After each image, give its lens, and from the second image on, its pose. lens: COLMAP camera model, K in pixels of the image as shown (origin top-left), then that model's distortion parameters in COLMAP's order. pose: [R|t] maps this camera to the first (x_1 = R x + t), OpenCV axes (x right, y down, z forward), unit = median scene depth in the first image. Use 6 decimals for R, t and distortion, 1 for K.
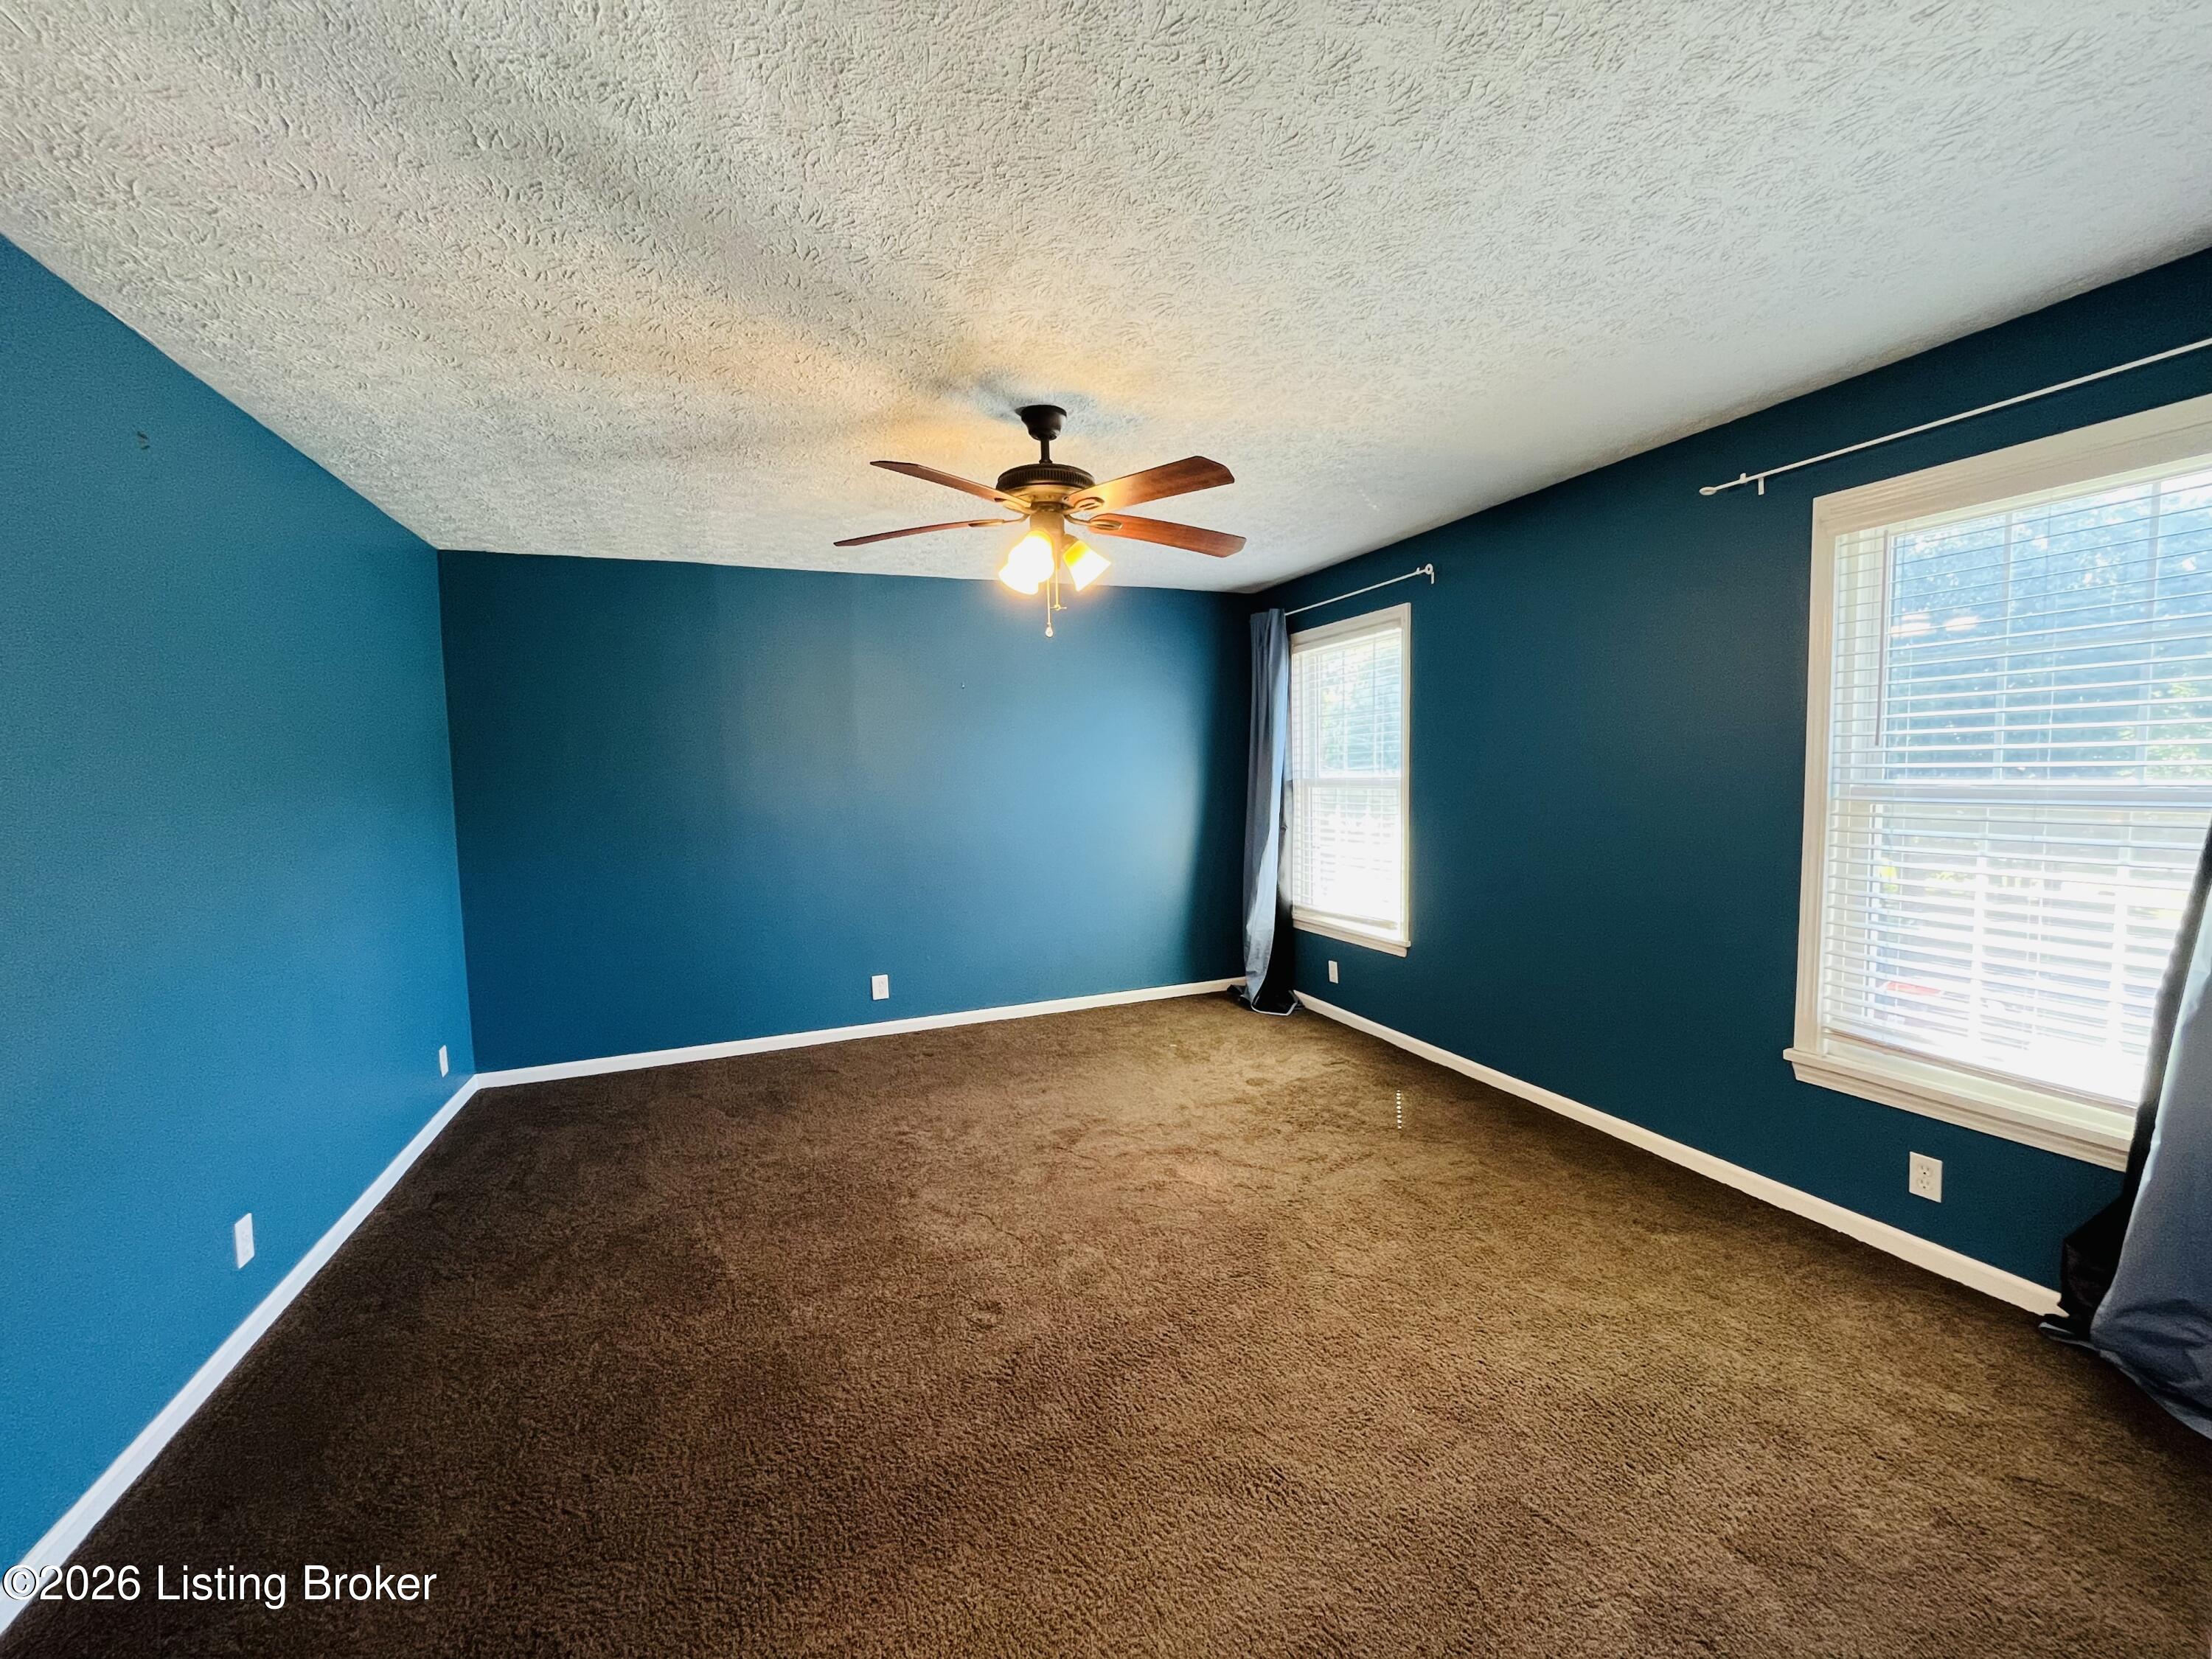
lens RADIAL K [[901.7, 0, 1106.0], [0, 901.7, 829.5], [0, 0, 1]] dist [0.000044, -0.000156]
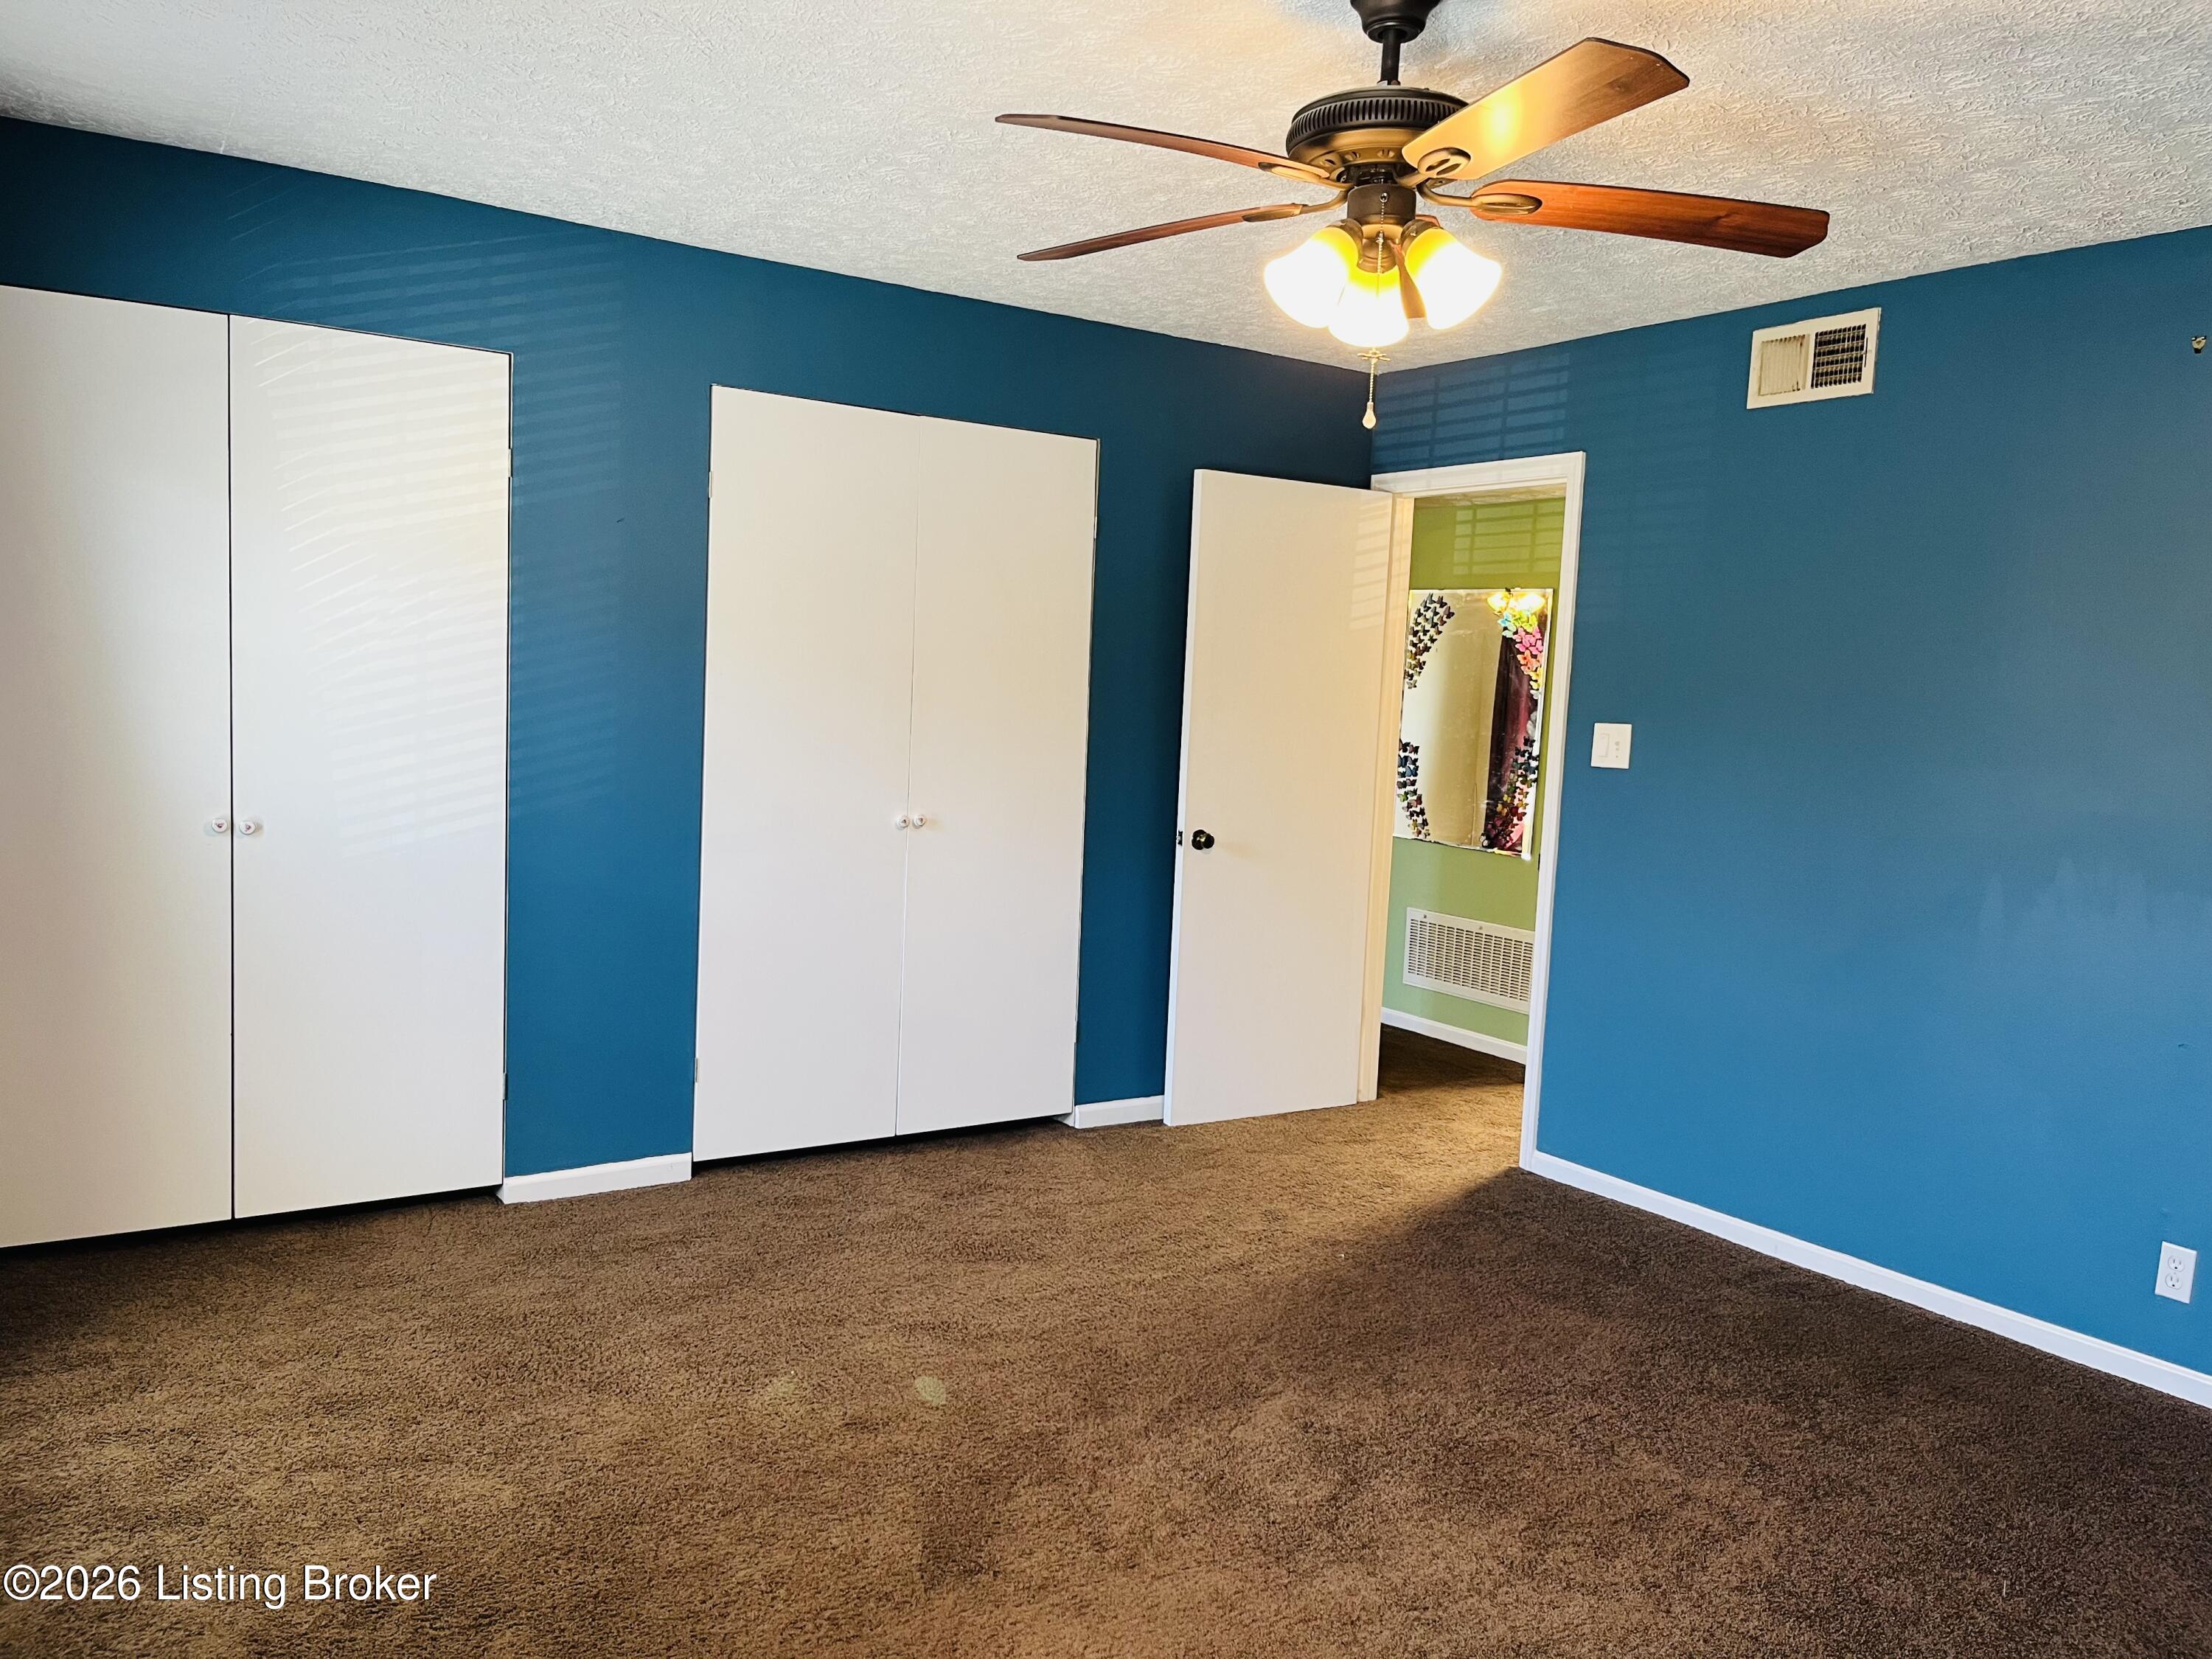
lens RADIAL K [[1644.6, 0, 1106.0], [0, 1644.6, 829.5], [0, 0, 1]] dist [0.001504, 0.000795]
pose [[-0.975461, 0.002601, -0.220158, 0.239714], [-0.033719, 0.986370, 0.161051, -0.111879], [0.217576, 0.164523, -0.962077, 1.507846]]
